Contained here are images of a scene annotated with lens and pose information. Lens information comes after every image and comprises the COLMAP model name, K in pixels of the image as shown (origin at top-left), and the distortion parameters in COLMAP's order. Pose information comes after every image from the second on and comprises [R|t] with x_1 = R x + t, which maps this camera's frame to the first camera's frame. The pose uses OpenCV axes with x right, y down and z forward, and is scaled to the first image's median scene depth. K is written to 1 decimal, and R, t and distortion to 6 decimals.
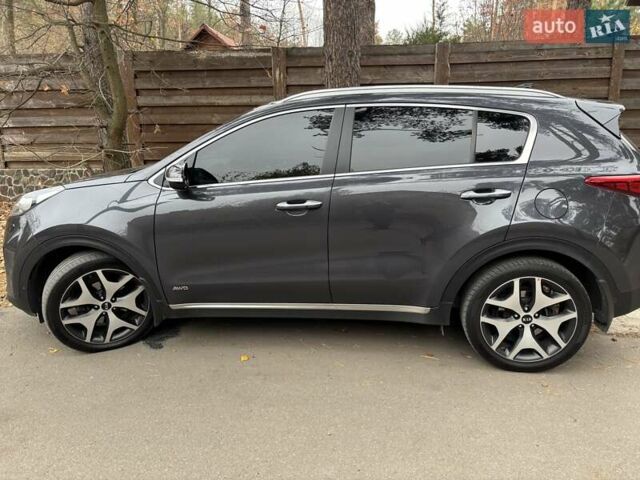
lens RADIAL K [[478.7, 0, 319.3], [0, 478.7, 245.5], [0, 0, 1]] dist [0.083548, -0.103622]
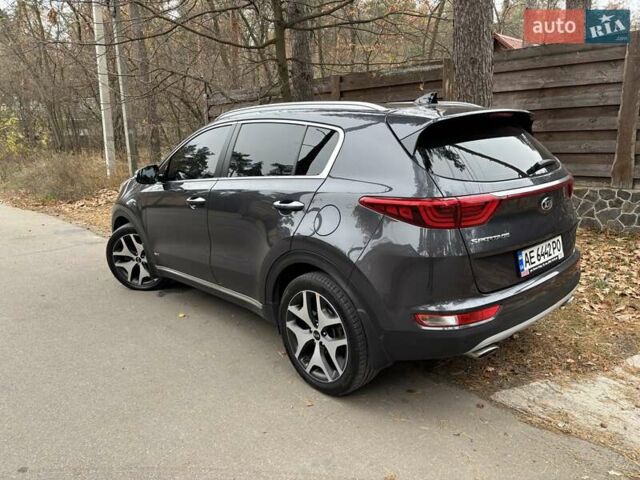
lens RADIAL K [[480.2, 0, 319.5], [0, 480.2, 244.3], [0, 0, 1]] dist [0.029274, -0.004404]
pose [[0.760554, 0.140281, -0.633939, 0.942363], [-0.153723, 0.987525, 0.034099, -0.059153], [0.630815, 0.071517, 0.772631, 0.217692]]
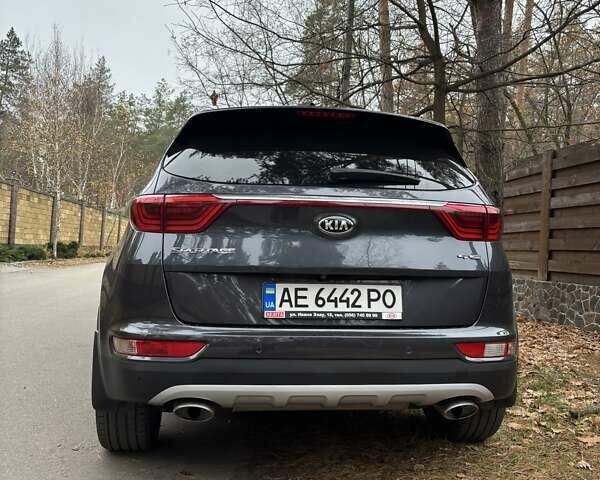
lens RADIAL K [[601.1, 0, 296.4], [0, 601.1, 243.0], [0, 0, 1]] dist [0.025489, 0.001752]
pose [[0.242379, 0.008971, -0.970140, 1.393705], [-0.293652, 0.953731, -0.064547, -0.079017], [0.924673, 0.300528, 0.233799, 0.902495]]
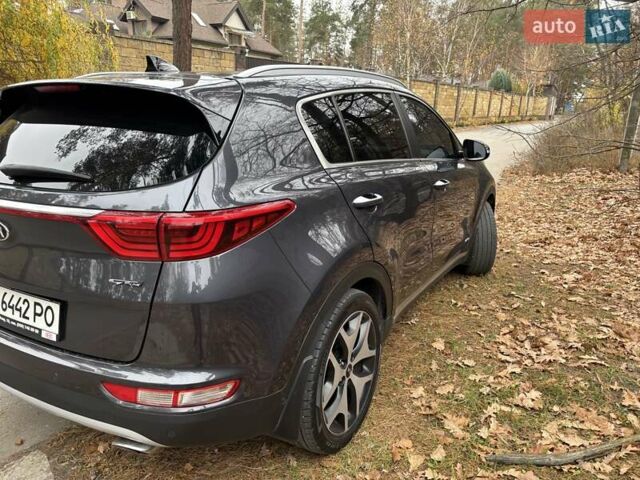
lens RADIAL K [[480.2, 0, 319.5], [0, 480.2, 244.3], [0, 0, 1]] dist [0.029274, -0.004404]
pose [[-0.385740, 0.262083, -0.884600, 1.044511], [-0.251667, 0.892553, 0.374182, -0.438682], [0.887619, 0.366962, -0.278336, 1.580977]]
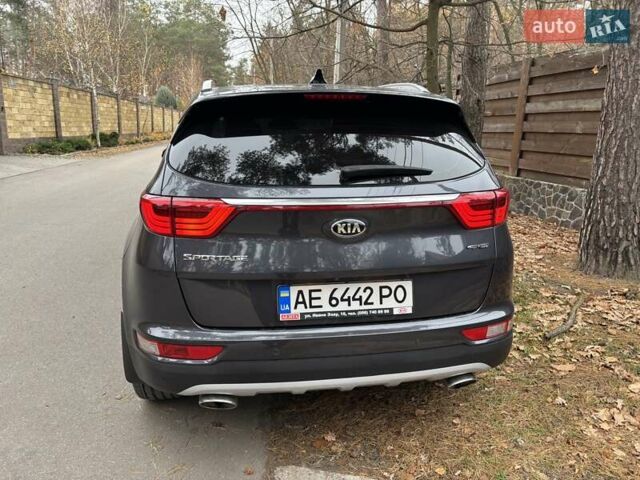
lens RADIAL K [[480.2, 0, 319.5], [0, 480.2, 244.3], [0, 0, 1]] dist [0.029274, -0.004404]
pose [[0.274612, 0.244193, -0.930031, 1.230478], [-0.270247, 0.947830, 0.169070, -0.229397], [0.922797, 0.204910, 0.326278, 0.894386]]
